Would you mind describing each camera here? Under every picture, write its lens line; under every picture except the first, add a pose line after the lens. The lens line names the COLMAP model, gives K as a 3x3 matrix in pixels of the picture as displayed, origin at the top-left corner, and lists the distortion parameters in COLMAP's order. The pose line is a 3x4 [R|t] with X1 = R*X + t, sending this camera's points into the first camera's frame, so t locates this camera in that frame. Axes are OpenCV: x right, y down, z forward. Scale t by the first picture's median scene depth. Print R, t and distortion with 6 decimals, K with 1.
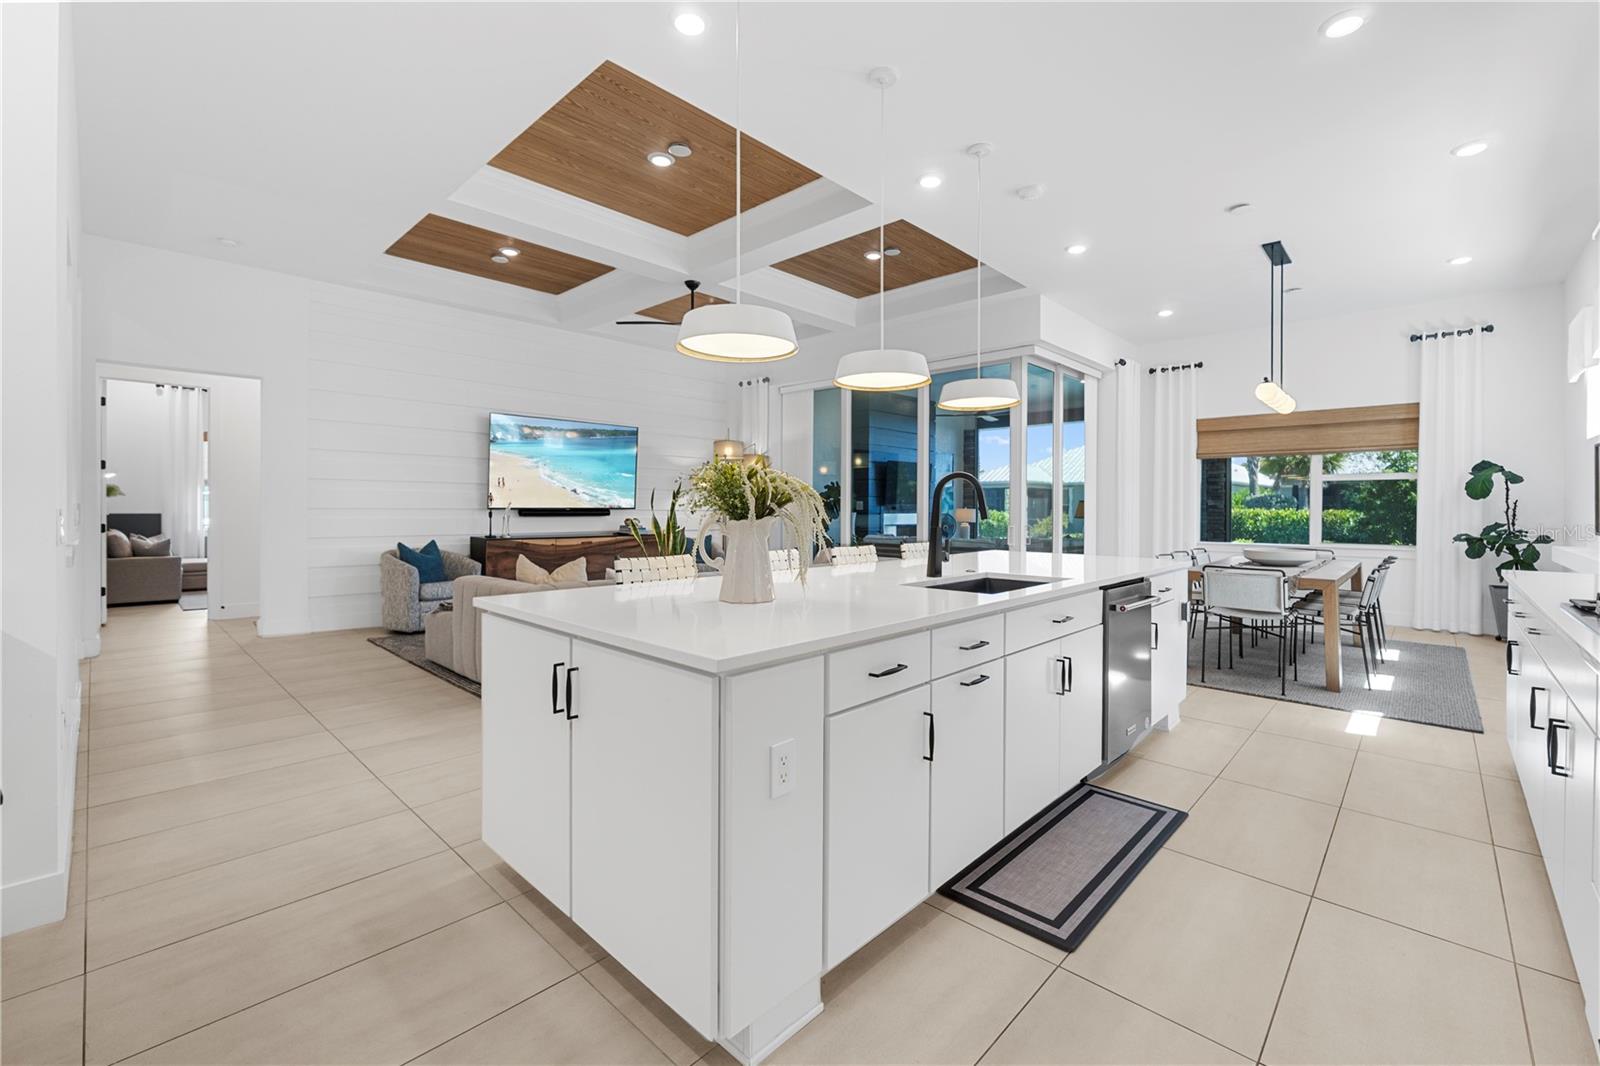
lens RADIAL K [[669.8, 0, 793.9], [0, 669.8, 513.1], [0, 0, 1]] dist [-0.007624, 0.000131]
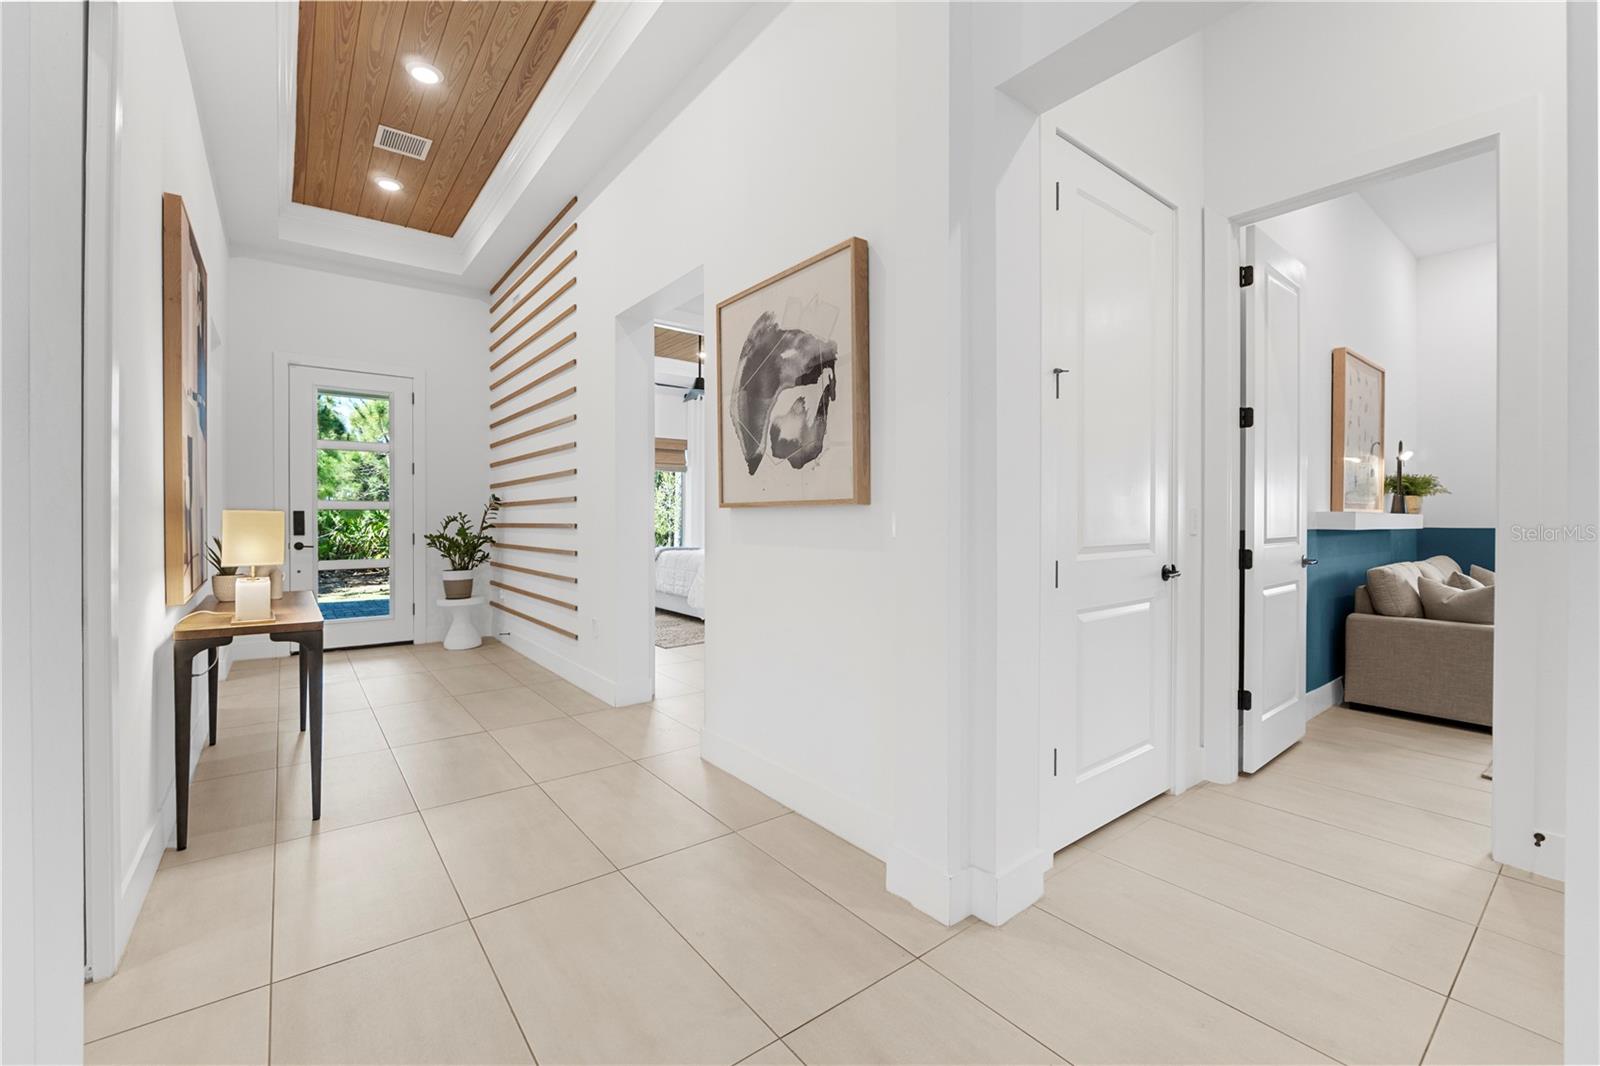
lens RADIAL K [[669.8, 0, 806.5], [0, 669.8, 522.7], [0, 0, 1]] dist [-0.007624, 0.000131]
pose [[-0.128906, -0.000469, -0.991657, -0.522093], [-0.008954, 0.999960, 0.000691, -0.000571], [0.991616, 0.008969, -0.128905, 0.713111]]
